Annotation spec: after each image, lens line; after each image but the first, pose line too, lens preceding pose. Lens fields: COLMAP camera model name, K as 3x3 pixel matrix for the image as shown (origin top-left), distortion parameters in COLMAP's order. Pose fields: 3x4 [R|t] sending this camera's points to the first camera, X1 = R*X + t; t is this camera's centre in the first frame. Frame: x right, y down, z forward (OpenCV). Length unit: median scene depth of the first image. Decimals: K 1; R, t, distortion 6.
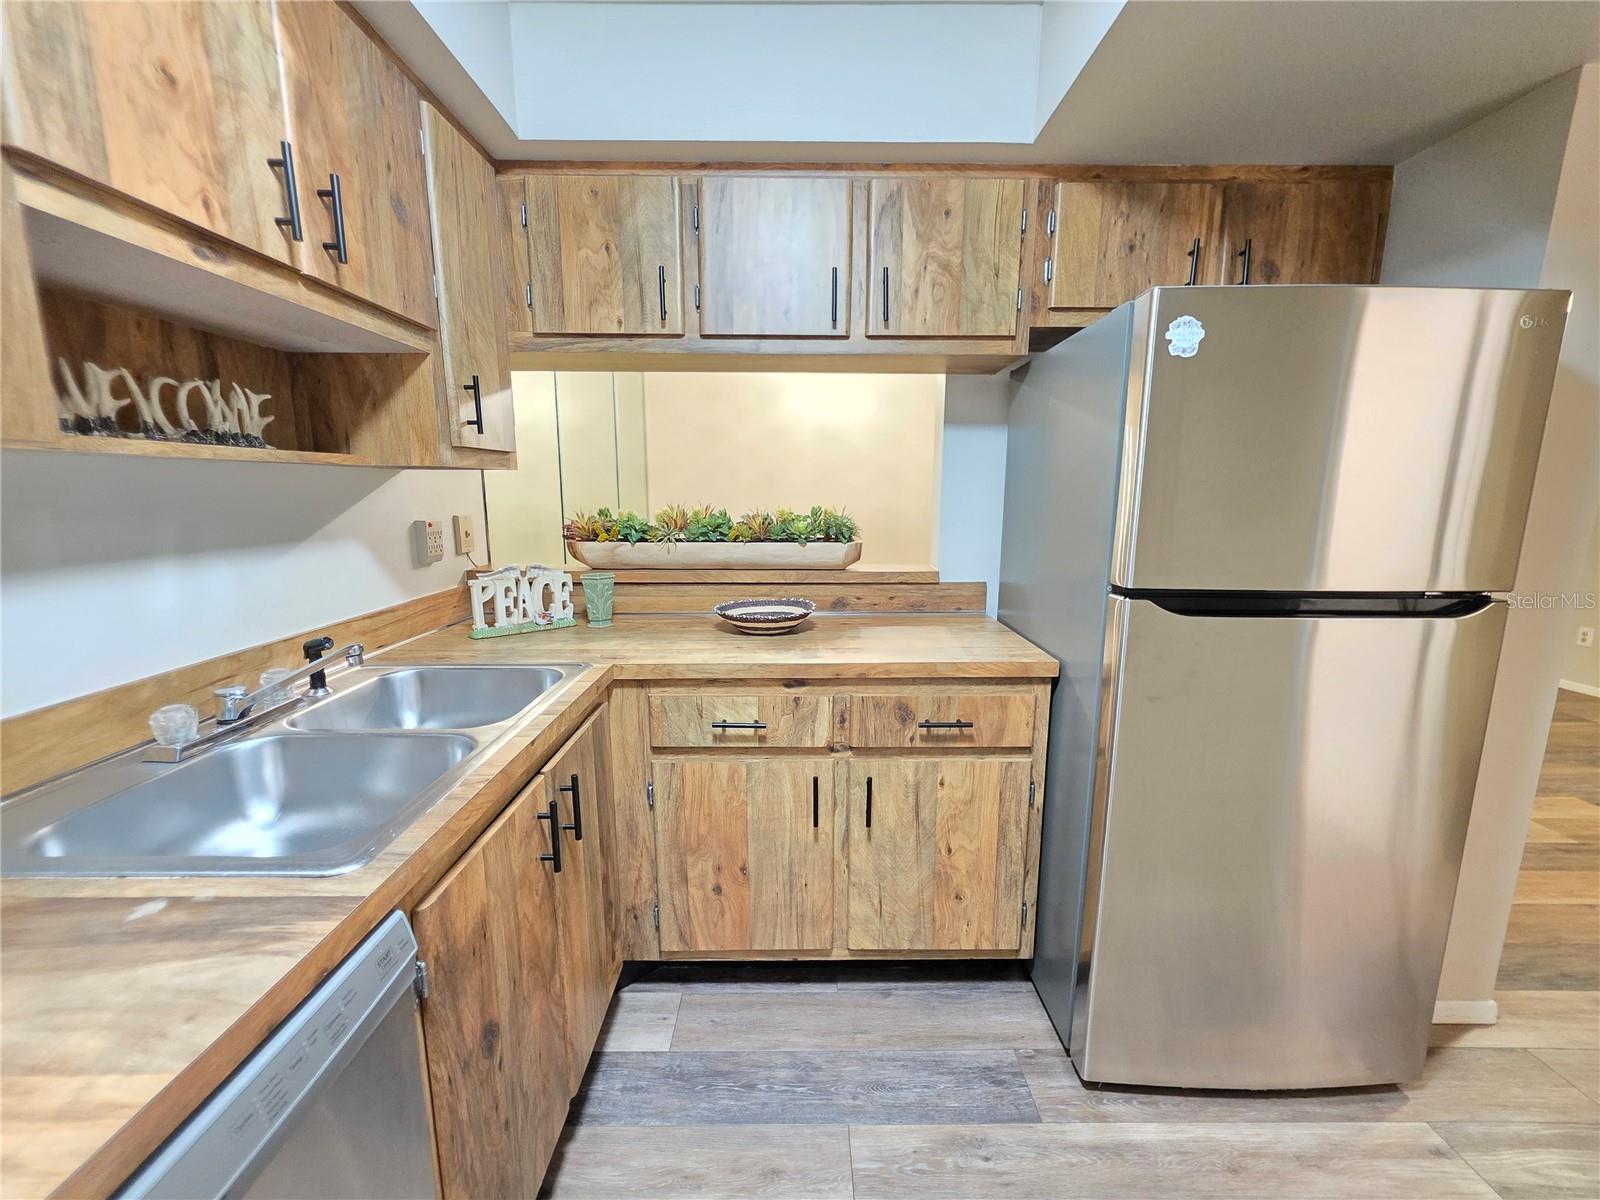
lens RADIAL K [[646.8, 0, 803.6], [0, 646.8, 600.3], [0, 0, 1]] dist [0.001383, 0.000017]
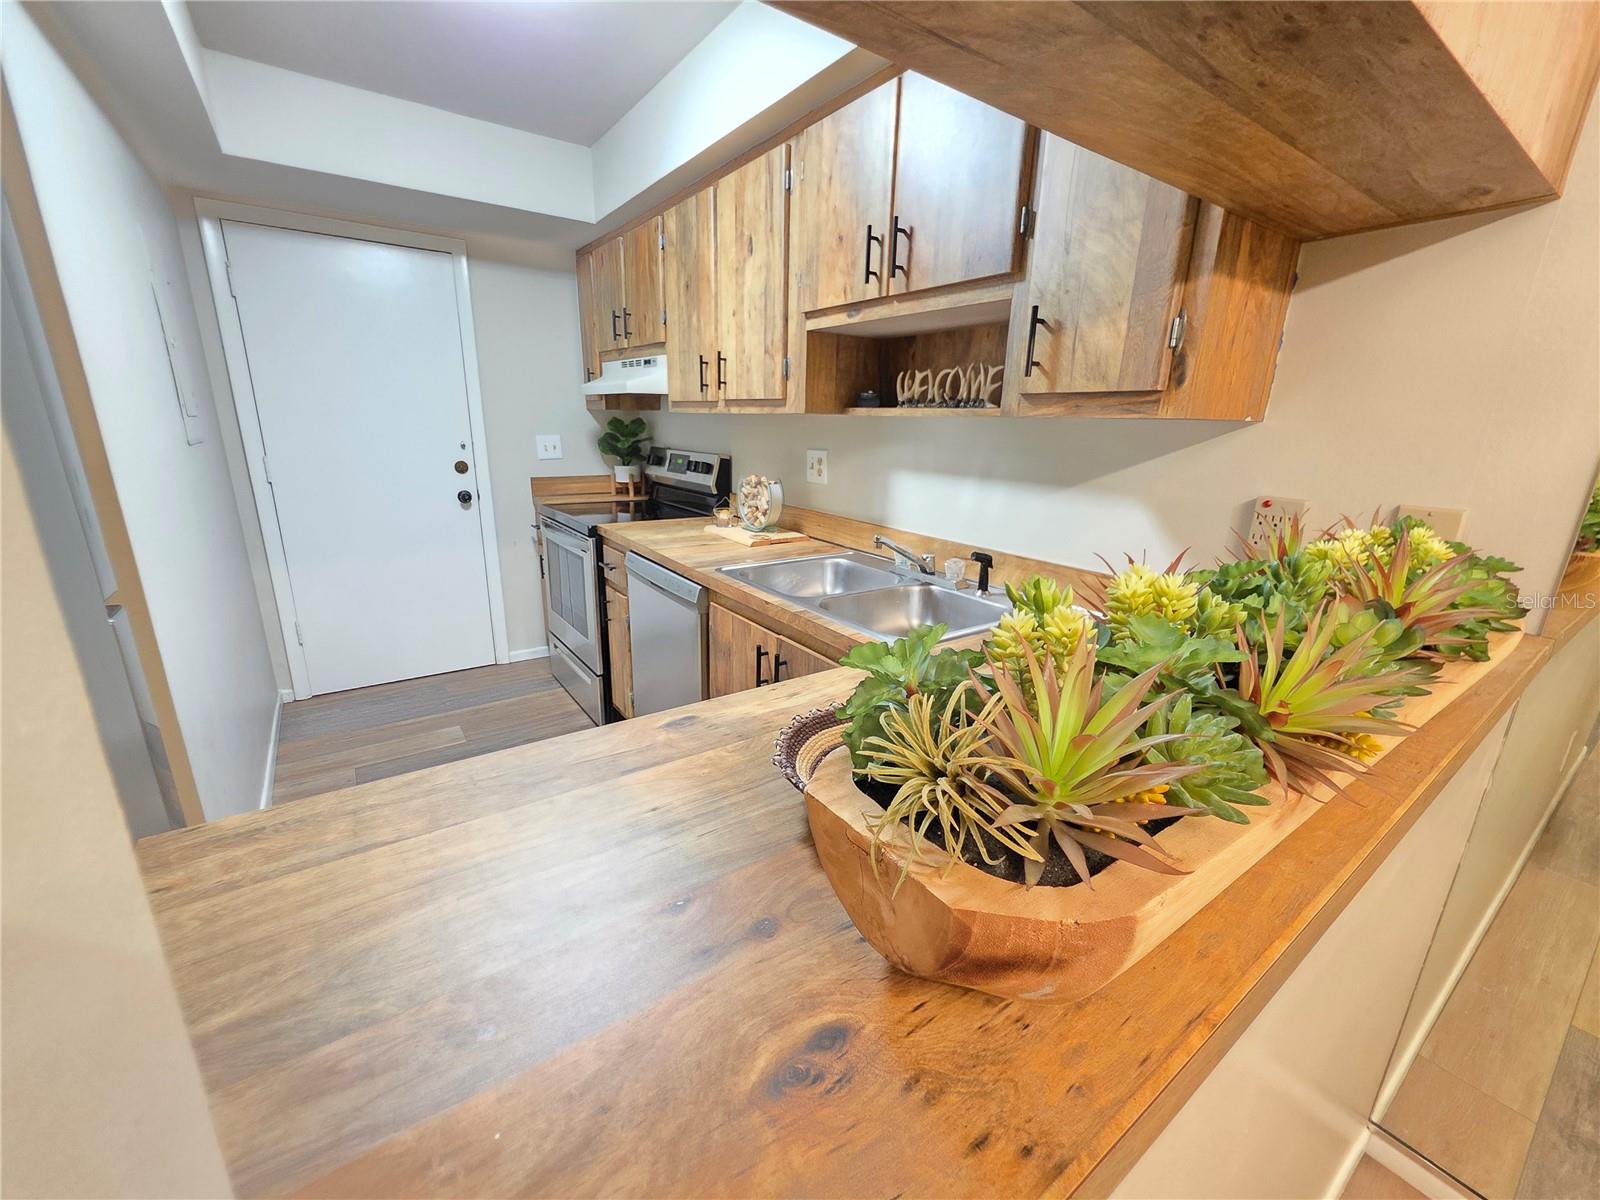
lens RADIAL K [[646.8, 0, 801.9], [0, 646.8, 605.5], [0, 0, 1]] dist [0.001383, 0.000017]
pose [[-0.820986, 0.131291, -0.555648, 0.367922], [-0.127980, 0.906120, 0.403197, -0.401372], [0.556420, 0.402131, -0.727109, 2.198827]]
